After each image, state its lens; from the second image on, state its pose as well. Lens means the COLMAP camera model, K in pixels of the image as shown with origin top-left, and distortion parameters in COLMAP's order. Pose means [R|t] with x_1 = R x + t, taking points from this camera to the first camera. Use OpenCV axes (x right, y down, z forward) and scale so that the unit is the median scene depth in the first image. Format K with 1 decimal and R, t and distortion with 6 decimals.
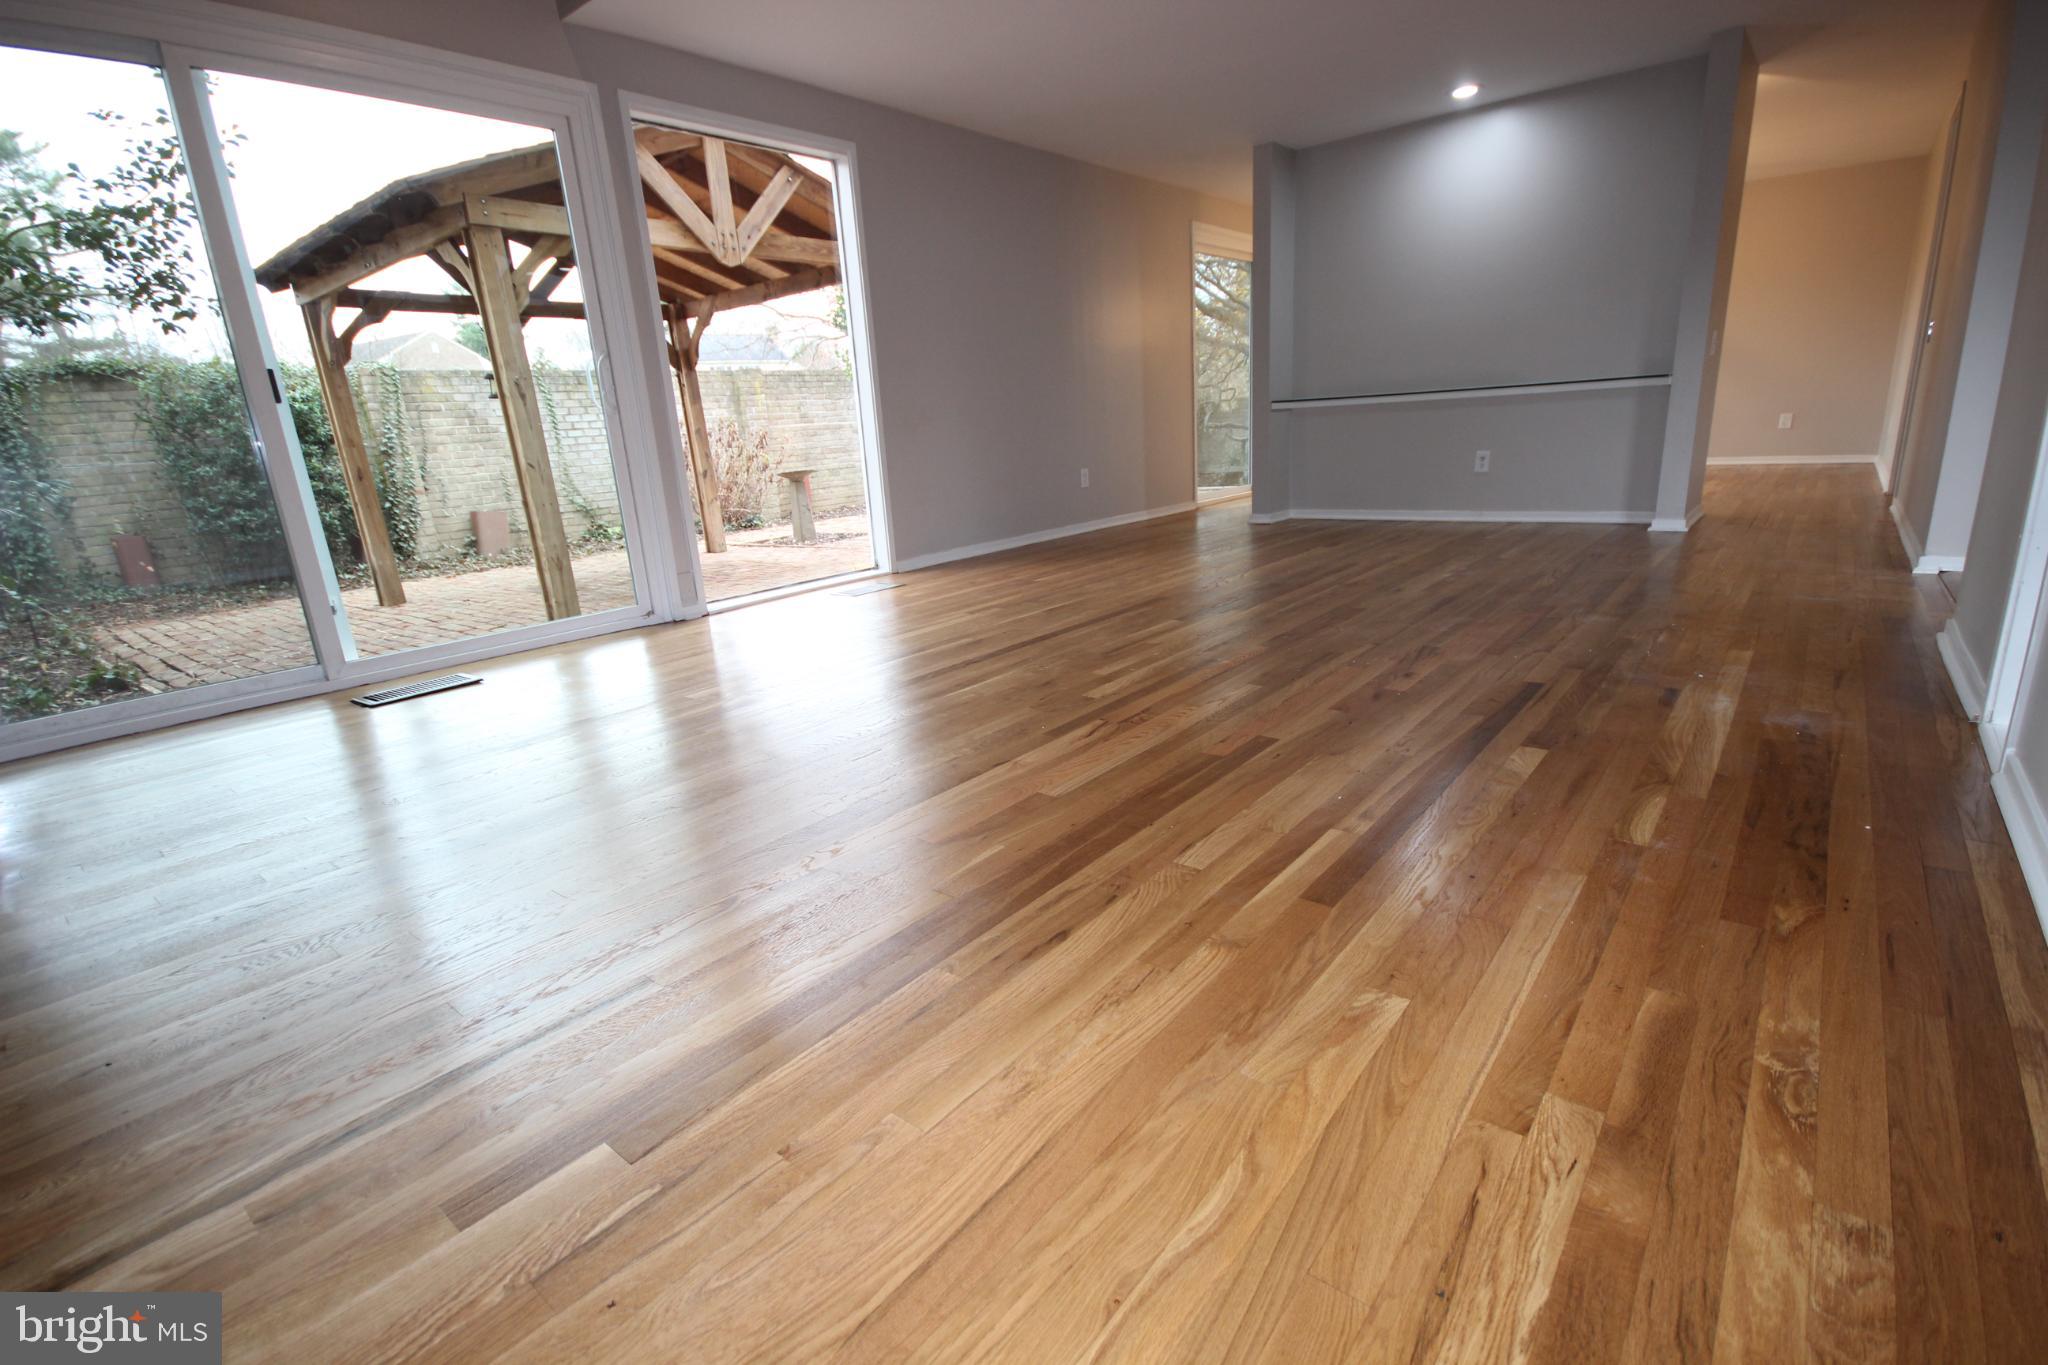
lens RADIAL K [[952.1, 0, 1023.3], [0, 952.1, 702.9], [0, 0, 1]] dist [0.012243, -0.012631]
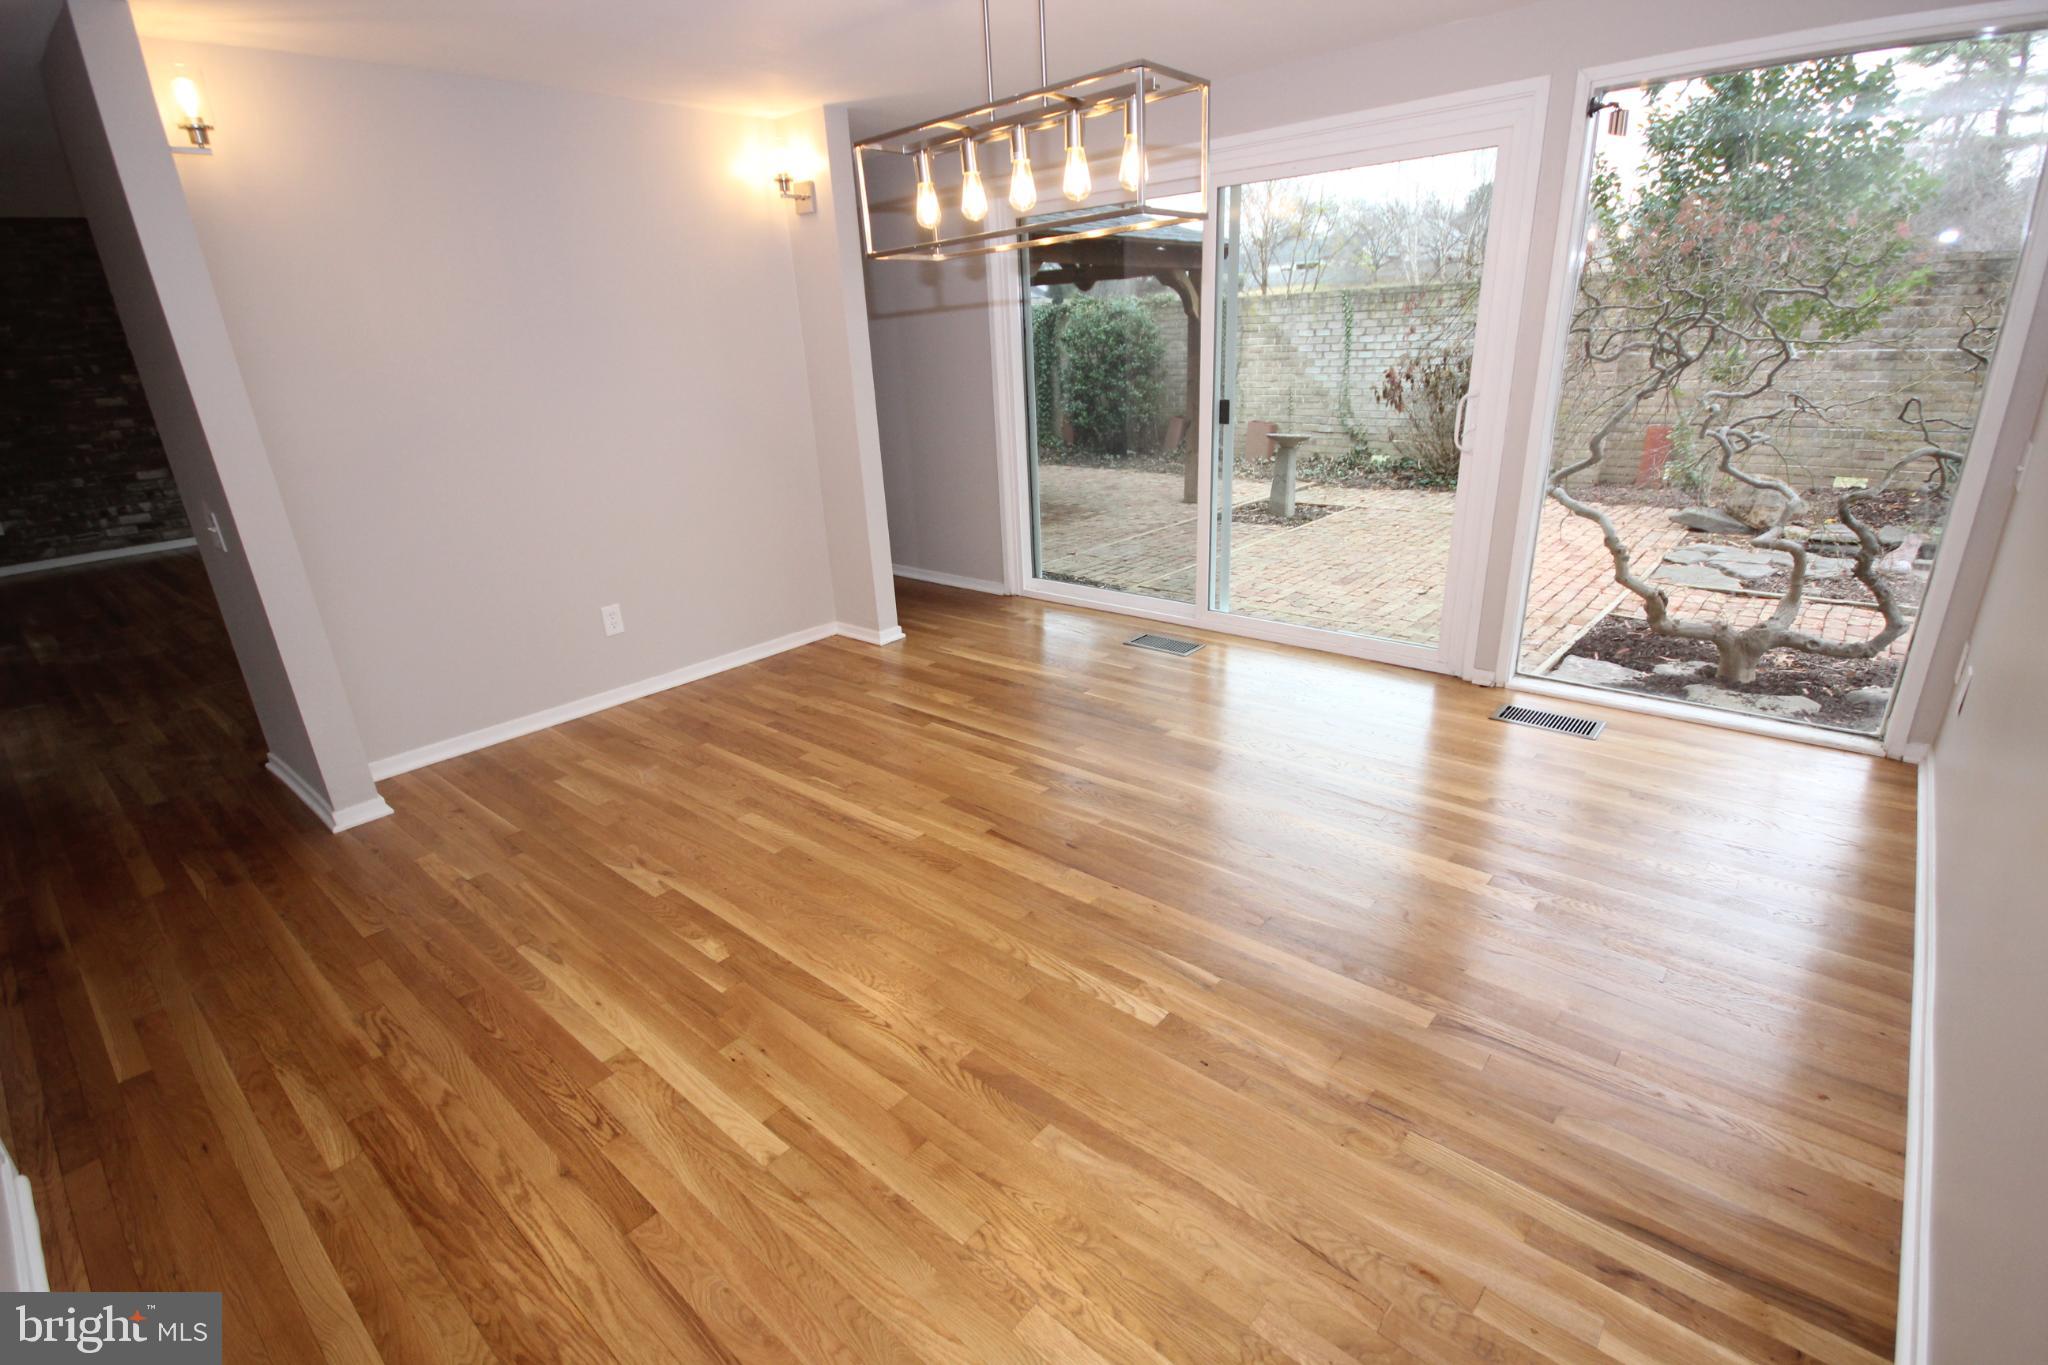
lens RADIAL K [[952.1, 0, 1023.0], [0, 952.1, 697.7], [0, 0, 1]] dist [0.012243, -0.012631]
pose [[-0.025392, 0.416530, -0.908767, 1.020995], [-0.236456, 0.880762, 0.410301, -0.508813], [0.971310, 0.225302, 0.076127, 1.156533]]
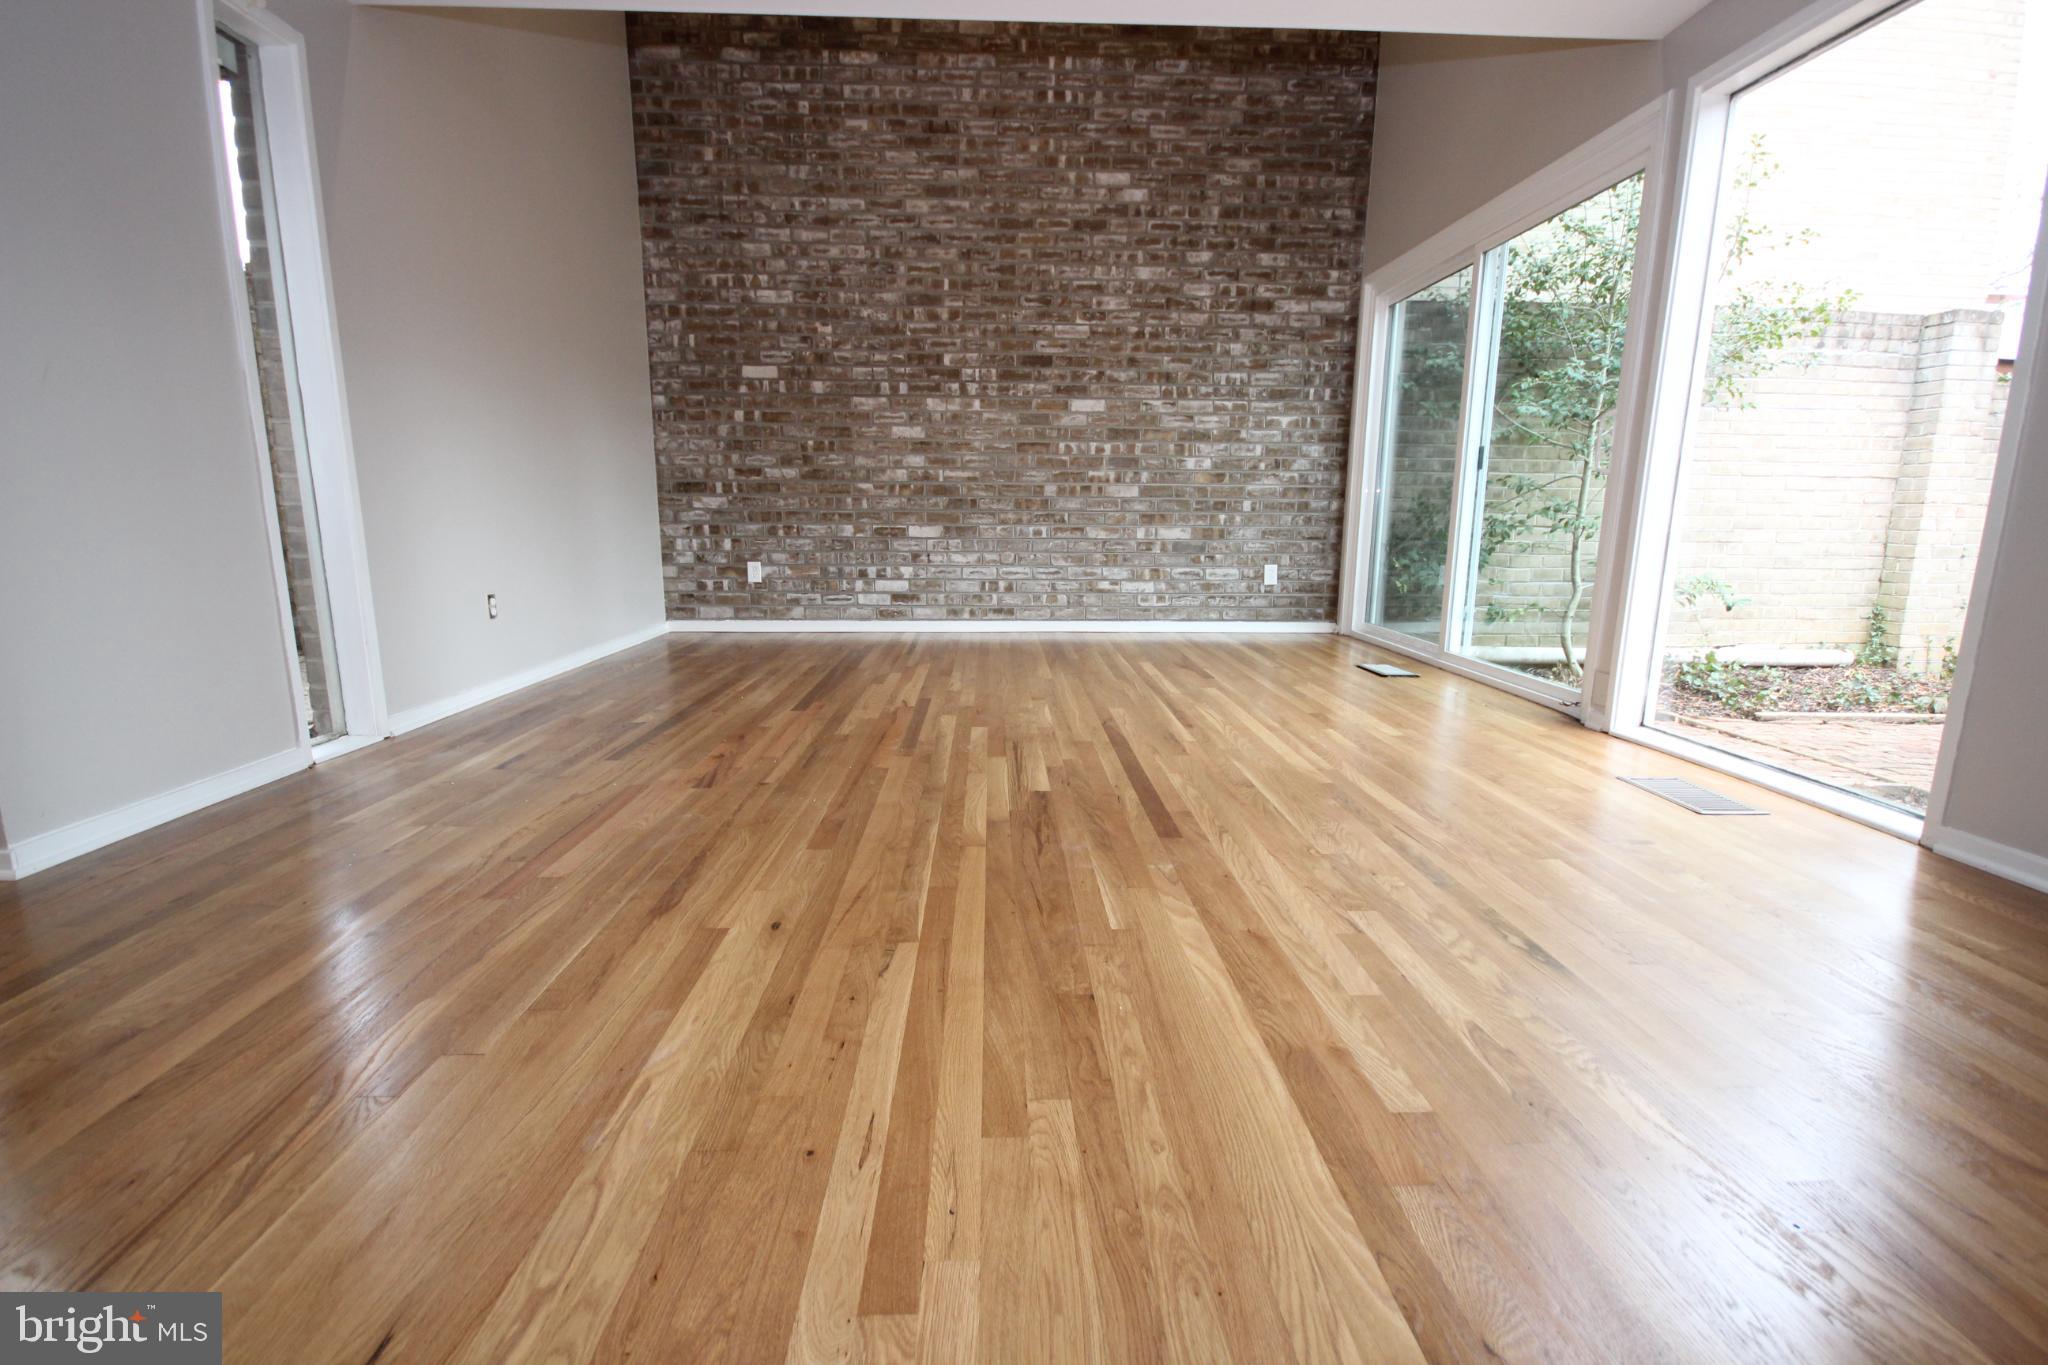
lens RADIAL K [[952.1, 0, 1007.1], [0, 952.1, 692.1], [0, 0, 1]] dist [0.012243, -0.012631]
pose [[-0.765076, 0.175693, -0.619509, 0.349344], [-0.144286, 0.890825, 0.430827, -0.261728], [0.627567, 0.419002, -0.656199, 0.807555]]
